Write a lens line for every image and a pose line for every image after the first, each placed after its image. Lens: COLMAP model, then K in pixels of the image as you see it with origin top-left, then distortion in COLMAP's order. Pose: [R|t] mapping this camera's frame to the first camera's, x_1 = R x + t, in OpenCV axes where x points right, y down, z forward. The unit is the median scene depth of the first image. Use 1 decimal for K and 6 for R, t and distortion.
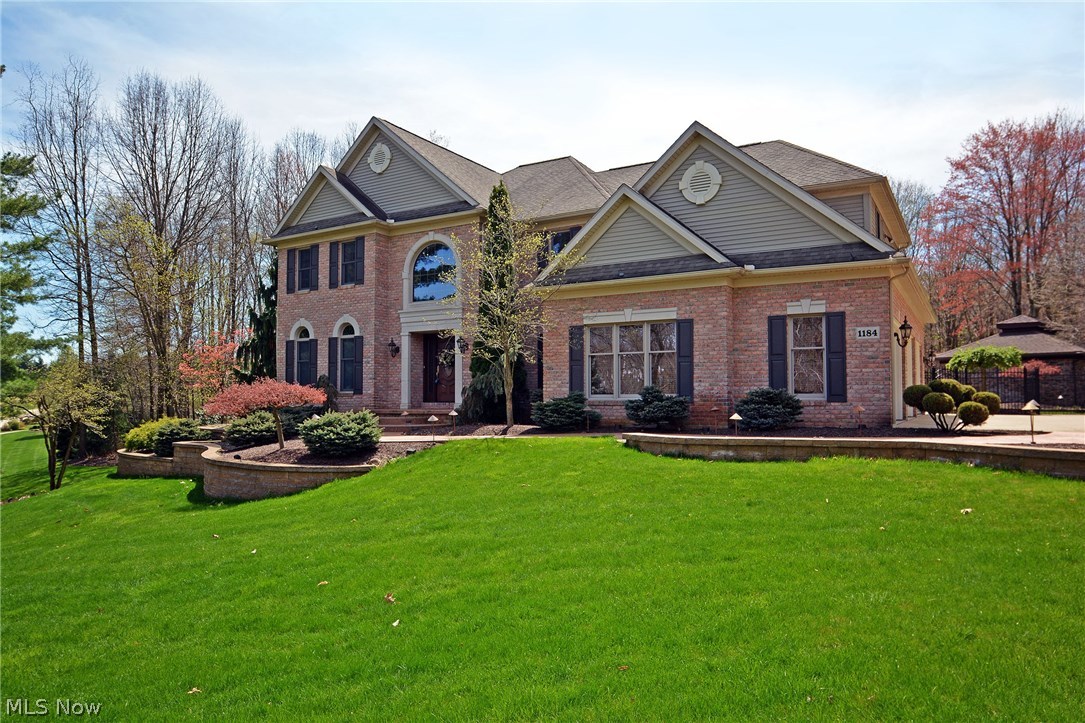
lens RADIAL K [[706.2, 0, 545.2], [0, 706.2, 363.4], [0, 0, 1]] dist [-0.005940, 0.000032]
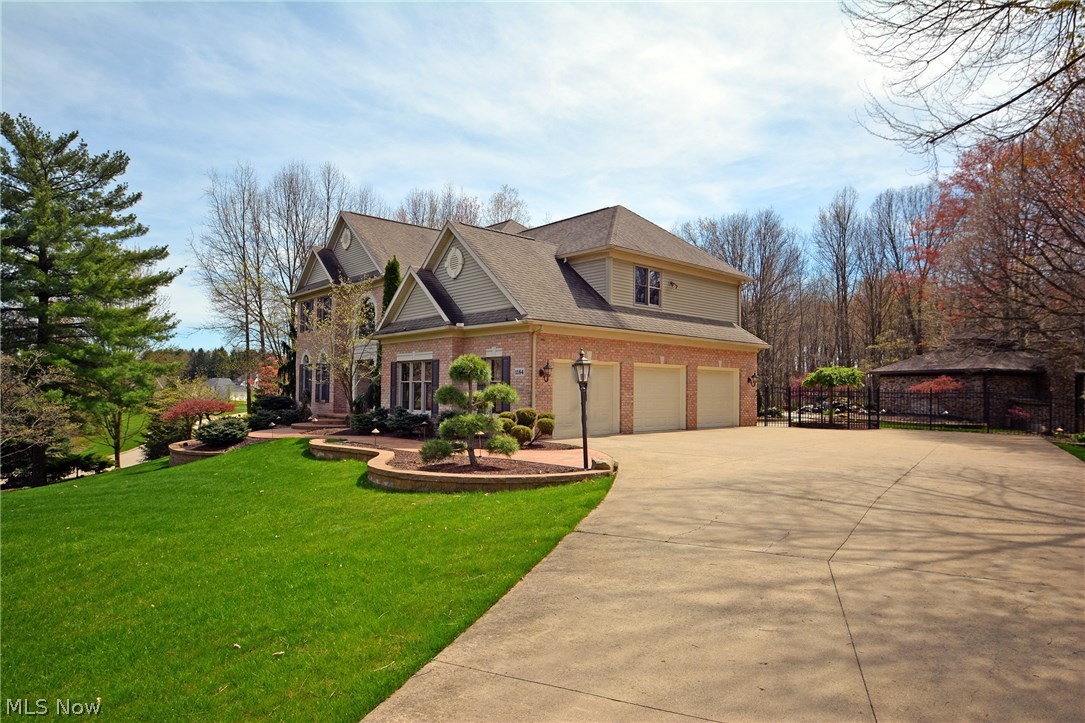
lens RADIAL K [[635.0, 0, 543.1], [0, 635.0, 365.6], [0, 0, 1]] dist [-0.018688, -0.002779]
pose [[0.956734, -0.000386, -0.290964, 0.556106], [0.002612, 0.999970, 0.007259, -0.041511], [0.290953, -0.007705, 0.956706, -0.134226]]
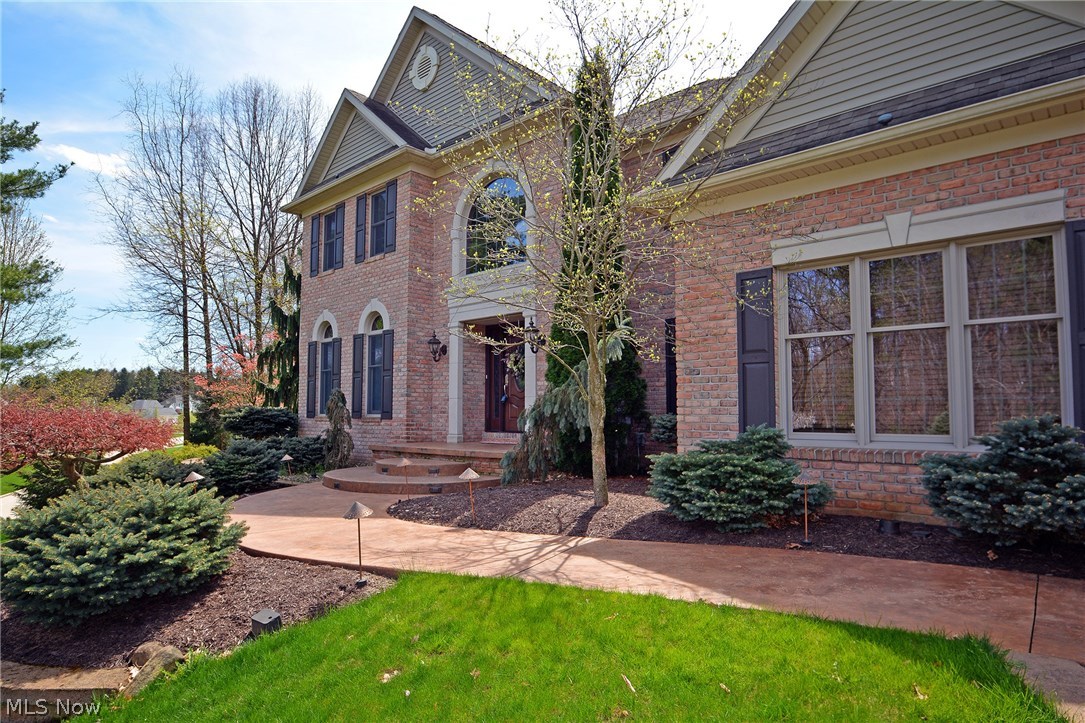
lens RADIAL K [[635.0, 0, 547.2], [0, 635.0, 365.6], [0, 0, 1]] dist [-0.018688, -0.002779]
pose [[0.979729, -0.012183, -0.199957, -0.002206], [0.007417, 0.999671, -0.024564, 0.009785], [0.200190, 0.022583, 0.979497, 0.459303]]
